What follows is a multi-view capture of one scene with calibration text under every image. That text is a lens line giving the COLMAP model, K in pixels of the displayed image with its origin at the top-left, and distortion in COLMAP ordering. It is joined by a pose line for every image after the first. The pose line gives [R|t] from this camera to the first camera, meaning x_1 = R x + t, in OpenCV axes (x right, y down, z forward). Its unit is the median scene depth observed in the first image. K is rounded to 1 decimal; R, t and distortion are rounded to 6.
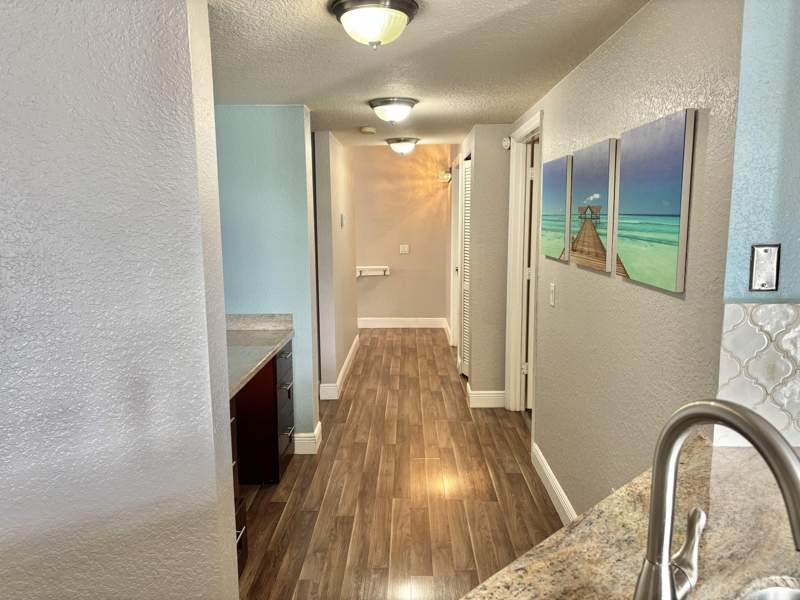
lens RADIAL K [[602.3, 0, 398.7], [0, 602.3, 305.8], [0, 0, 1]] dist [0.001986, -0.033574]
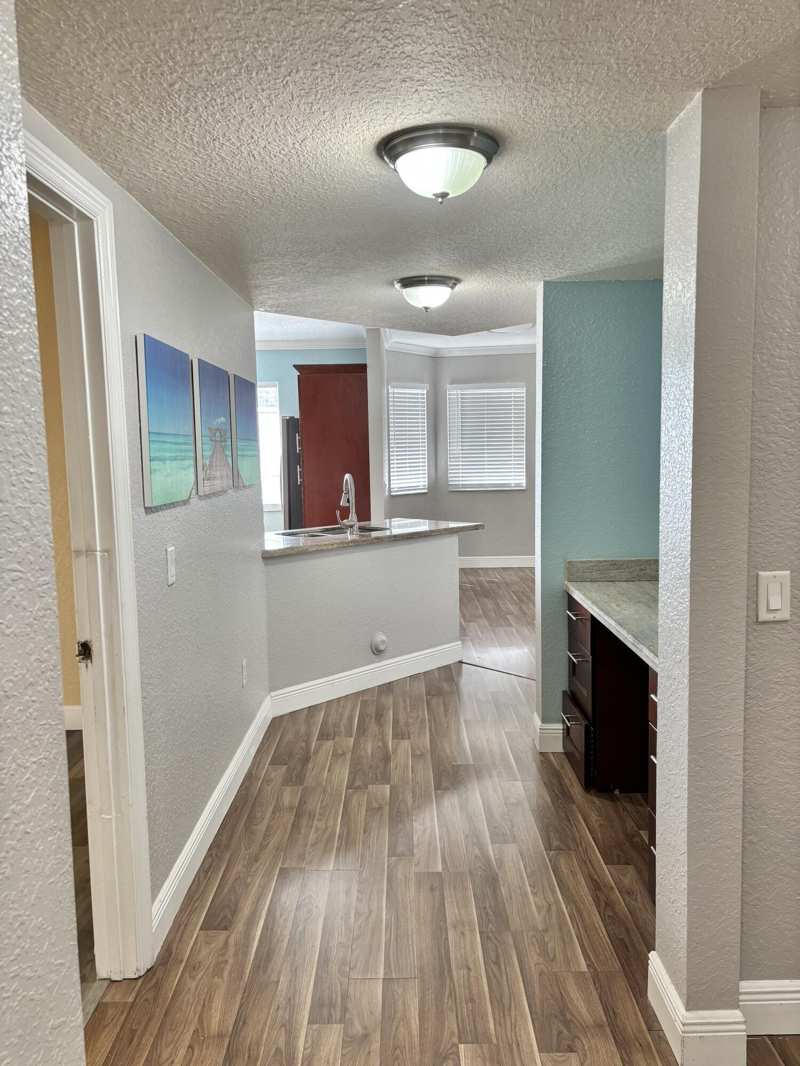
lens RADIAL K [[802.6, 0, 401.3], [0, 802.6, 531.0], [0, 0, 1]] dist [0.001986, -0.033574]
pose [[-0.999380, 0.033028, -0.012218, 0.056056], [0.029007, 0.968784, 0.246202, -0.423709], [0.019968, 0.245694, -0.969142, 3.093205]]
